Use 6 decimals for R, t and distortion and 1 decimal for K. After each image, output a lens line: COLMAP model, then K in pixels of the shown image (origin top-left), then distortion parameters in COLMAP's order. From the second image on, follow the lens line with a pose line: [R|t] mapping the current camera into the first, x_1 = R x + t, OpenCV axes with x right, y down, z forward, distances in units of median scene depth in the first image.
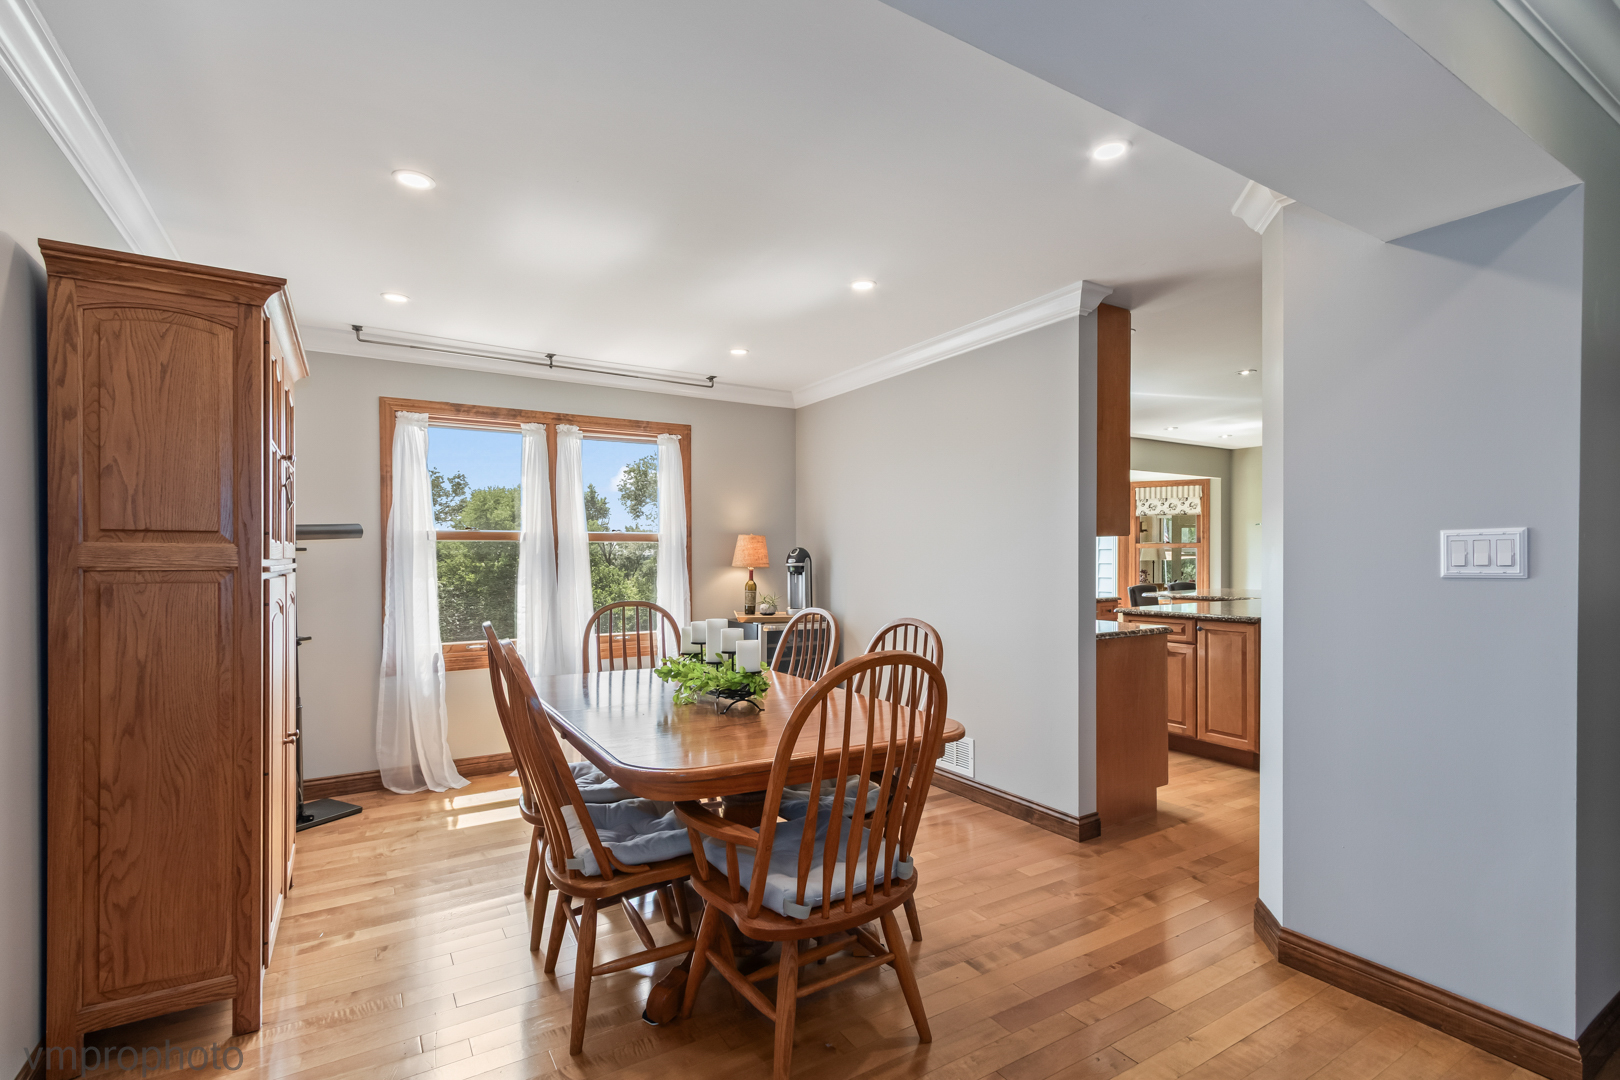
lens RADIAL K [[744.1, 0, 813.4], [0, 744.1, 555.6], [0, 0, 1]] dist [0.000215, -0.000248]
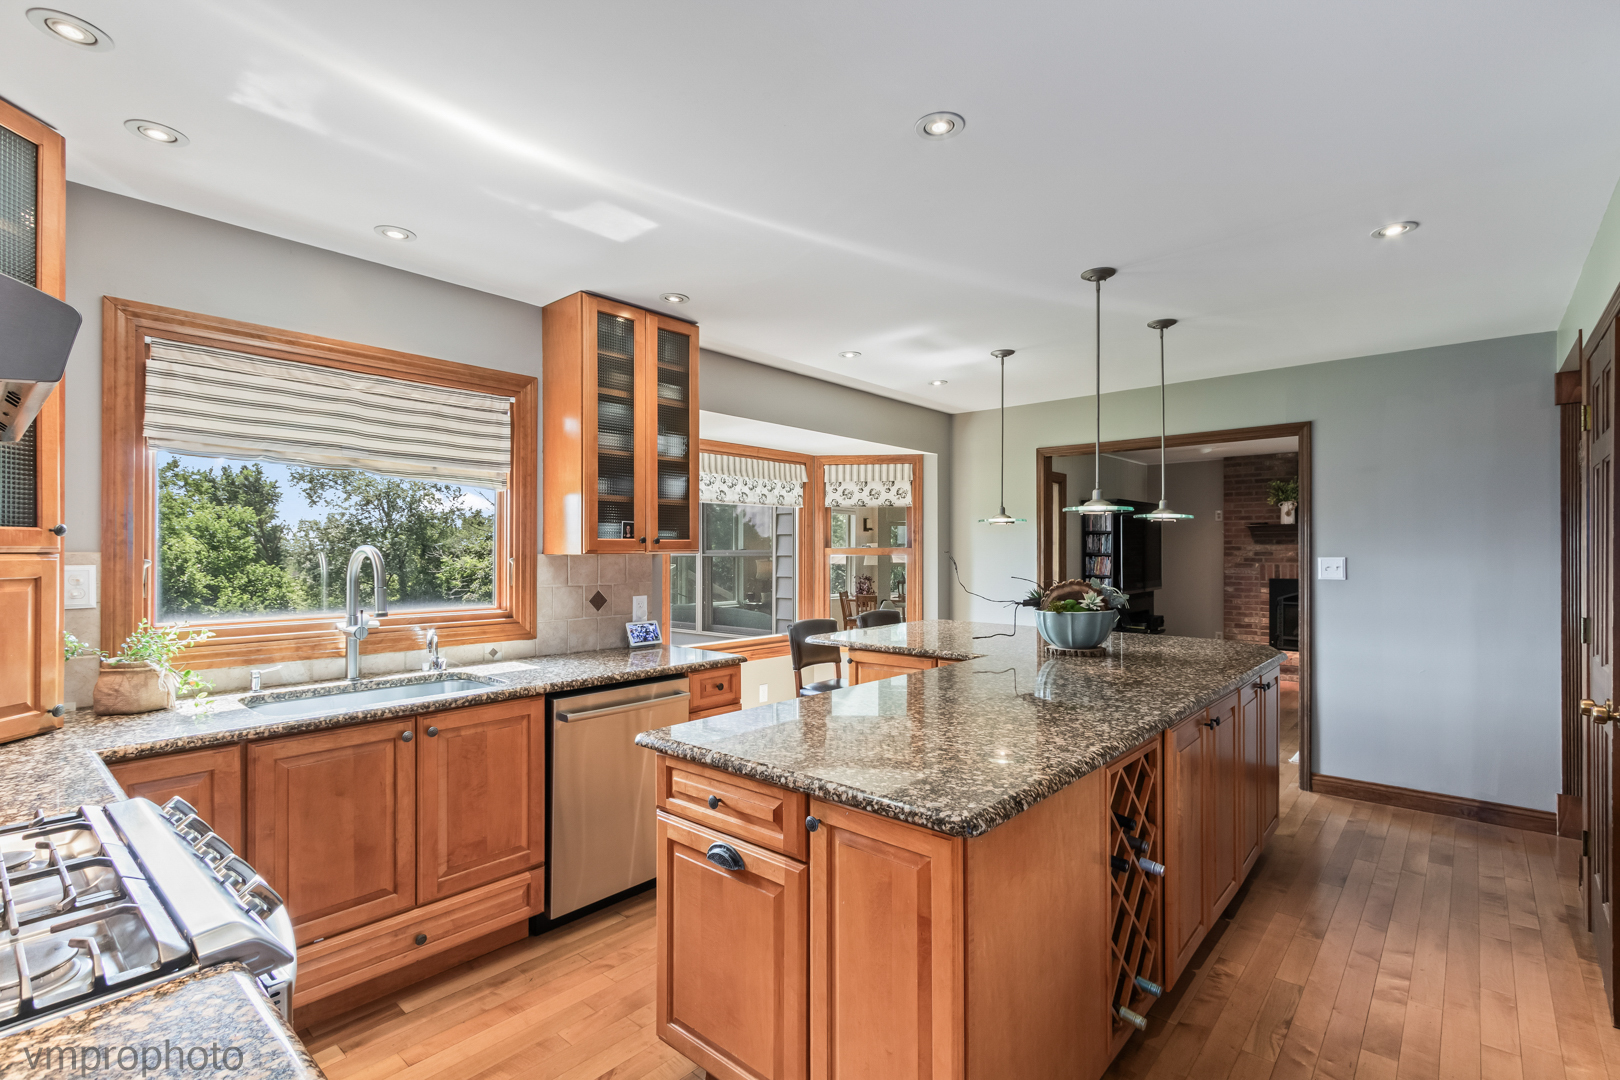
lens RADIAL K [[754.0, 0, 819.9], [0, 754.0, 546.4], [0, 0, 1]] dist [0.000992, -0.000011]
pose [[0.950898, 0.003511, 0.309485, 0.224651], [-0.001686, 0.999980, -0.006163, -0.013790], [-0.309500, 0.005338, 0.950884, 0.363803]]
